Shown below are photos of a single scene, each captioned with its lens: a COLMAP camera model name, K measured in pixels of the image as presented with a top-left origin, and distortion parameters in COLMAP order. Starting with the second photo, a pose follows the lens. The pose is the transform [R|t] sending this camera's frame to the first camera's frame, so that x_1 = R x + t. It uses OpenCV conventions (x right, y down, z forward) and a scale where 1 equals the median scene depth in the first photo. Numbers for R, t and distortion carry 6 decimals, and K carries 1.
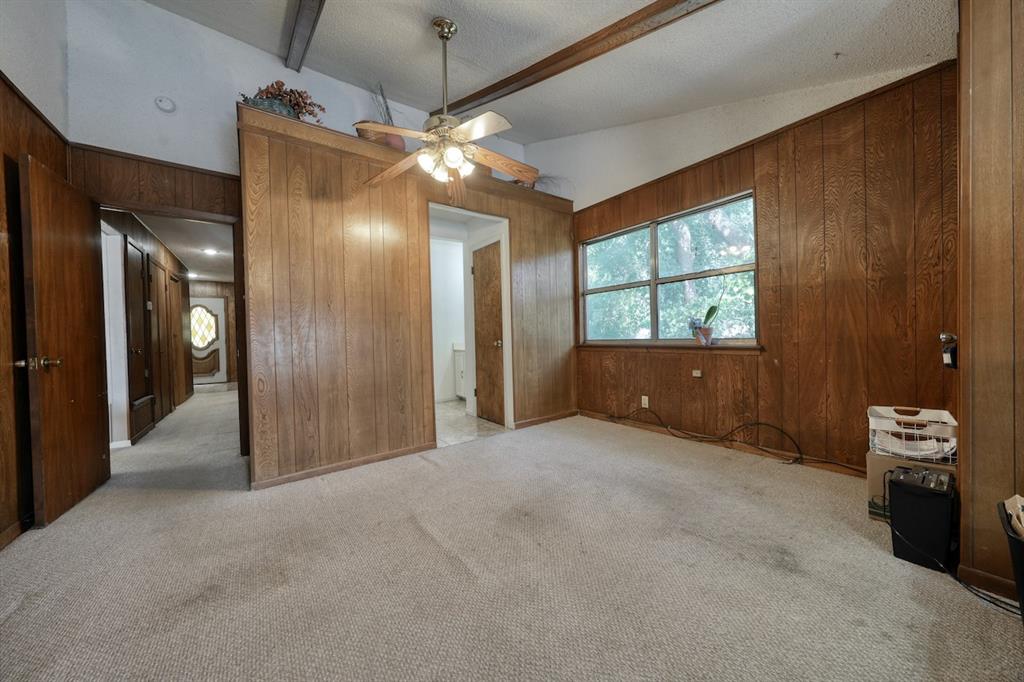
lens RADIAL K [[345.6, 0, 511.5], [0, 345.6, 339.0], [0, 0, 1]] dist [-0.003892, 0.000240]
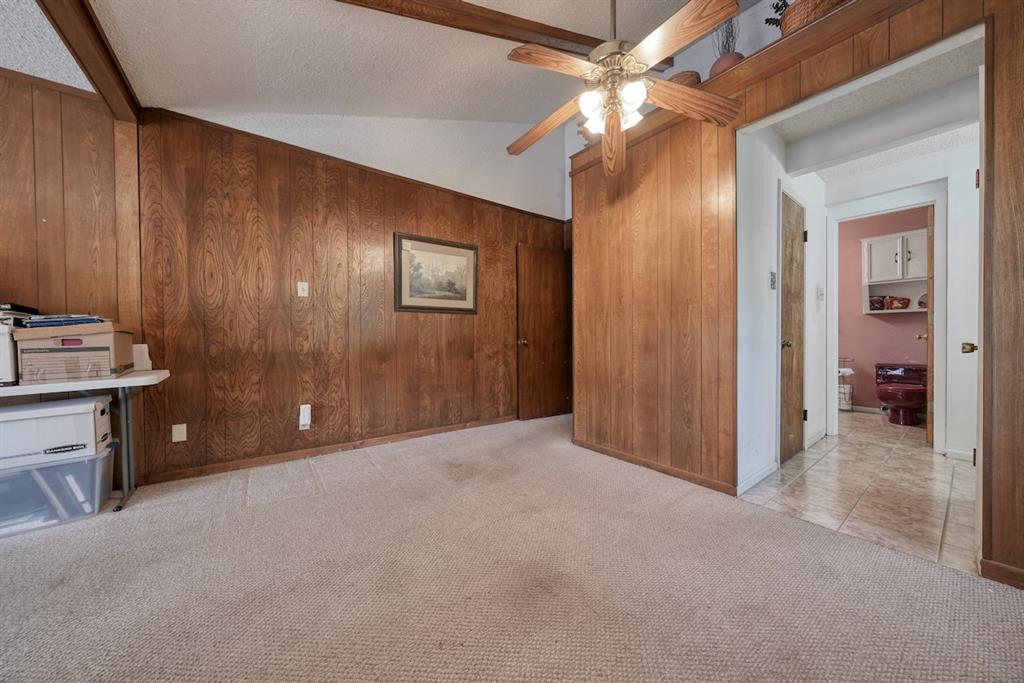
lens RADIAL K [[345.6, 0, 512.4], [0, 345.6, 339.1], [0, 0, 1]] dist [-0.003892, 0.000240]
pose [[0.018830, 0.037122, -0.999133, 0.492574], [-0.005512, 0.999299, 0.037025, -0.014799], [0.999808, 0.004810, 0.019021, 0.625889]]
